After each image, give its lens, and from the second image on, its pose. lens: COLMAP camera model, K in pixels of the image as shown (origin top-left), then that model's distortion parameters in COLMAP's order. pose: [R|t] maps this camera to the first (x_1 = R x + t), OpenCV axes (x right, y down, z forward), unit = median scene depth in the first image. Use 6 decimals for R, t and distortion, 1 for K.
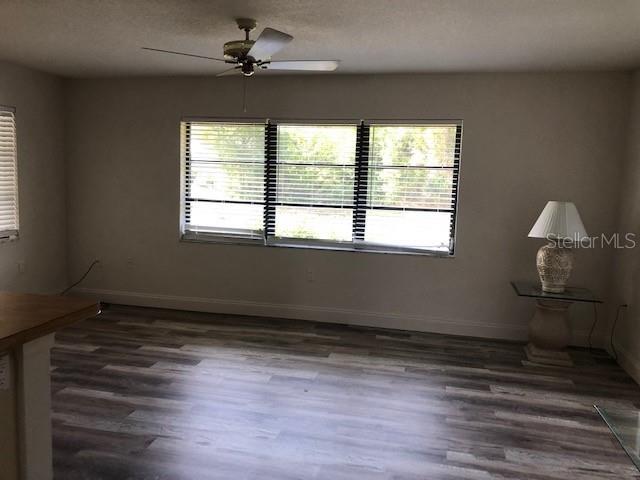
lens RADIAL K [[533.8, 0, 321.1], [0, 533.8, 235.7], [0, 0, 1]] dist [-0.028831, 0.000428]
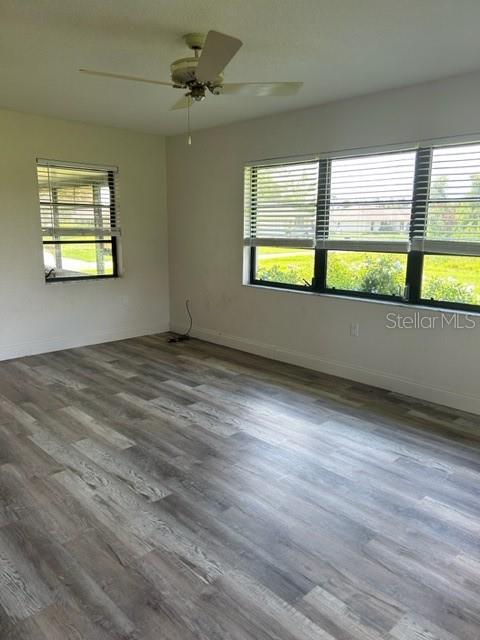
lens RADIAL K [[475.5, 0, 243.8], [0, 475.5, 335.6], [0, 0, 1]] dist [0.011223, -0.006937]
pose [[0.843201, 0.104788, -0.527287, 0.292955], [-0.046385, 0.991343, 0.122834, -0.009563], [0.535594, -0.079116, 0.840762, 0.263528]]
